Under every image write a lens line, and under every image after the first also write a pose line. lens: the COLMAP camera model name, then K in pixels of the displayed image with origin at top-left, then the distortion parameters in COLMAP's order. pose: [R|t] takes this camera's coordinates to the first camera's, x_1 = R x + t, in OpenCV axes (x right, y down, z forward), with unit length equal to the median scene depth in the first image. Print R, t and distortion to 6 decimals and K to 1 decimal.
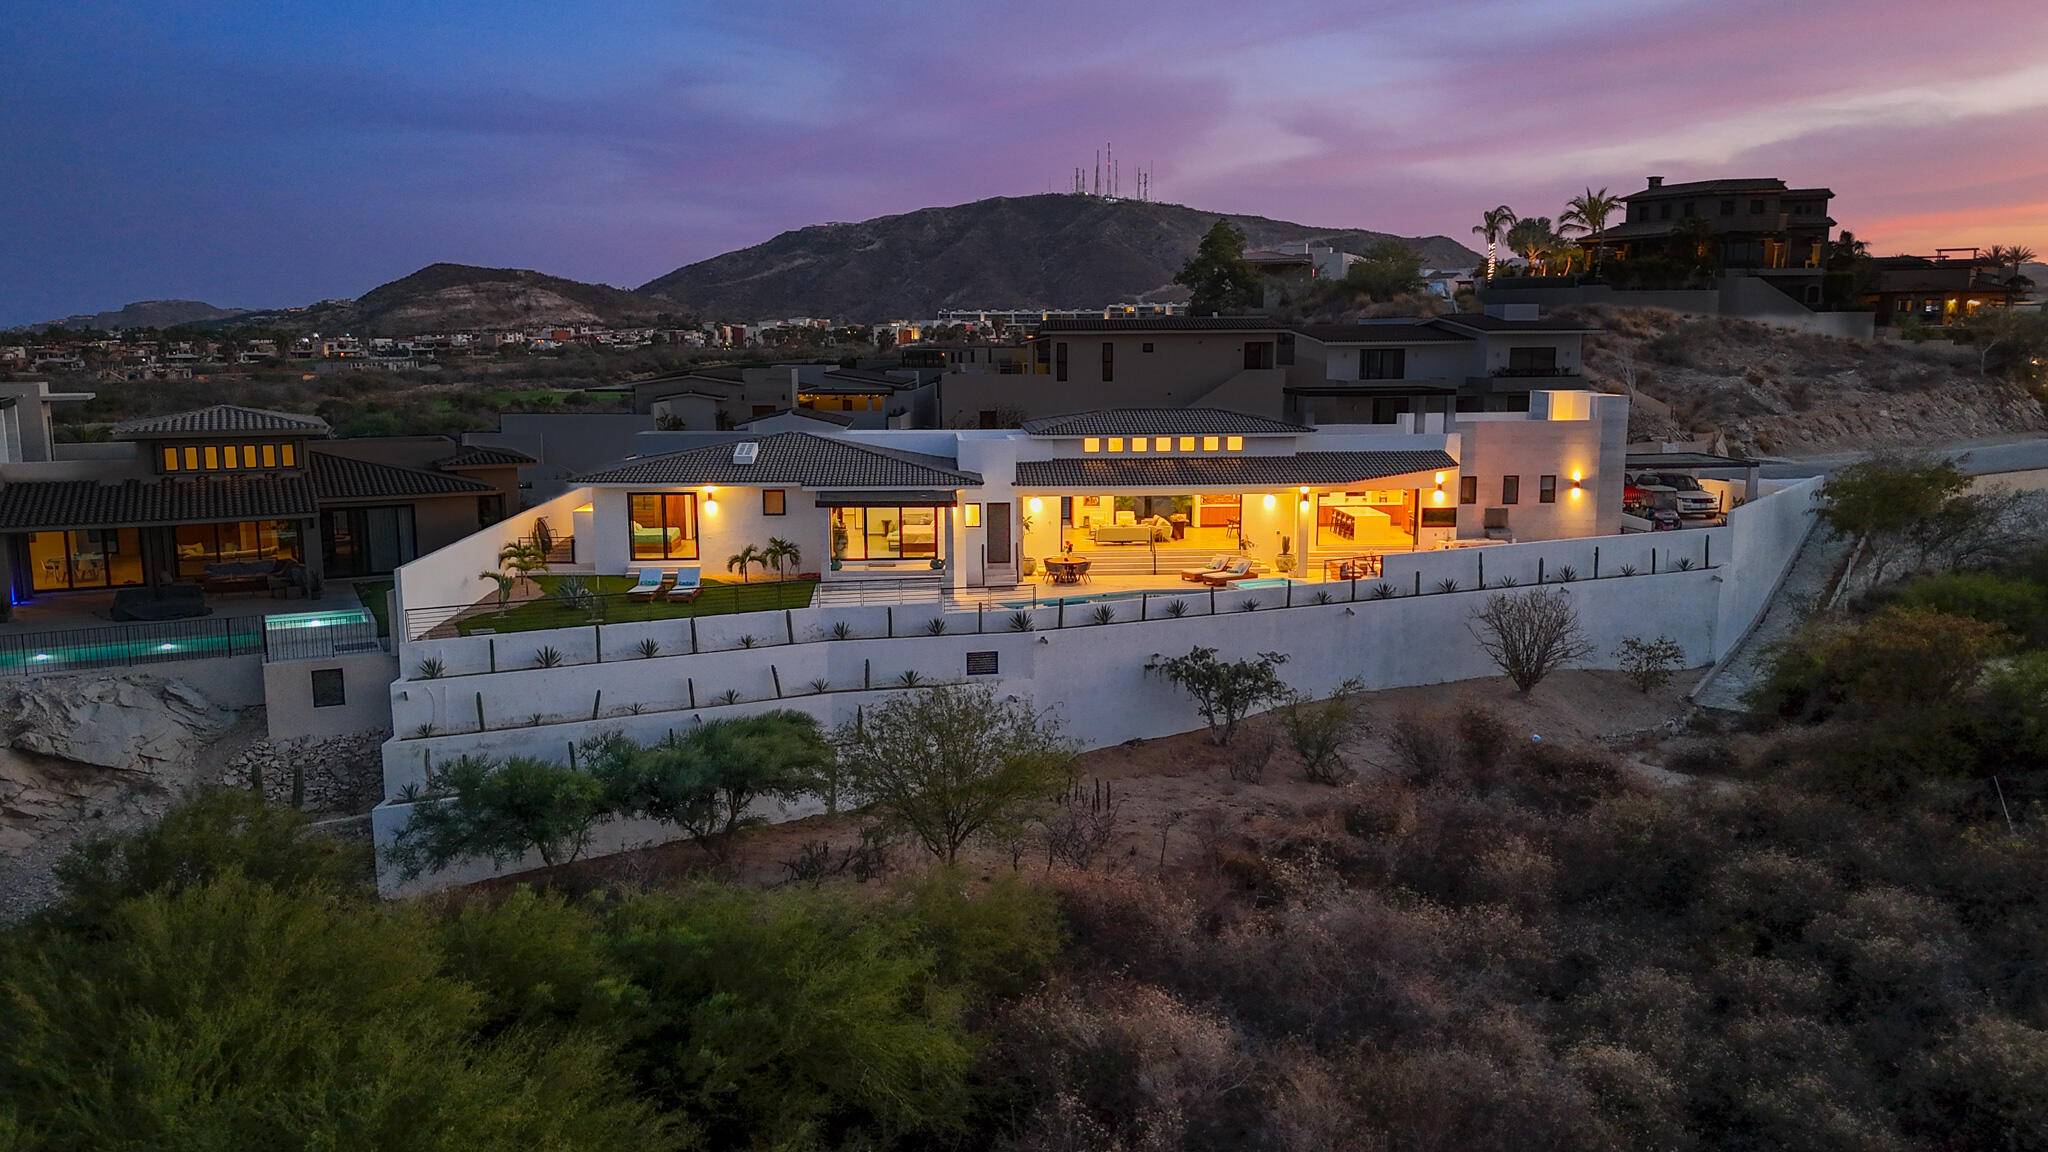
lens RADIAL K [[1495.6, 0, 1035.2], [0, 1495.6, 580.8], [0, 0, 1]] dist [0.060480, -0.041898]
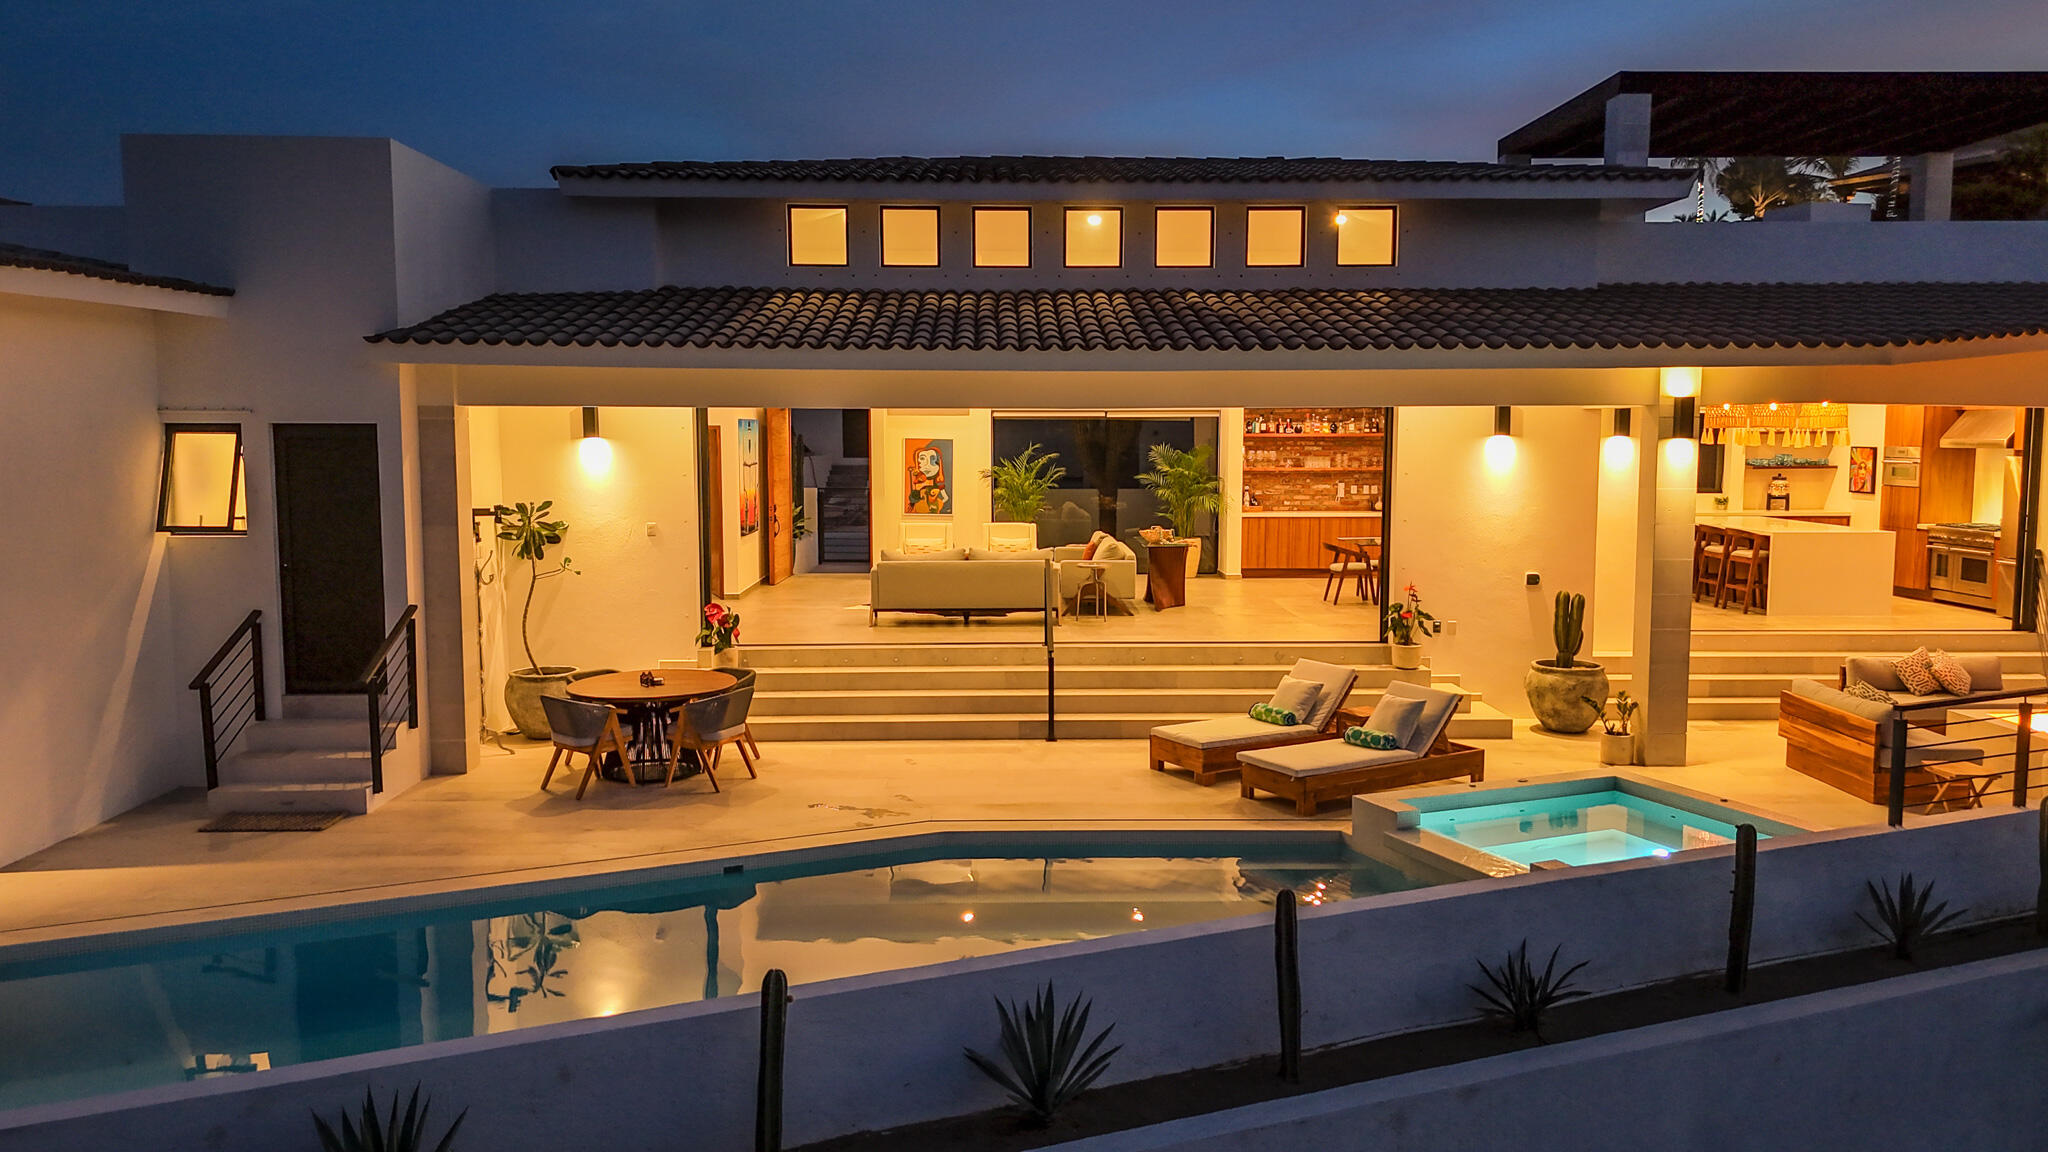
lens RADIAL K [[1495.6, 0, 1035.2], [0, 1495.6, 580.8], [0, 0, 1]] dist [0.060480, -0.041898]
pose [[0.999300, 0.006182, -0.036900, 0.085533], [-0.008311, 0.998293, -0.057811, -0.015890], [0.036480, 0.058078, 0.997645, 0.739091]]
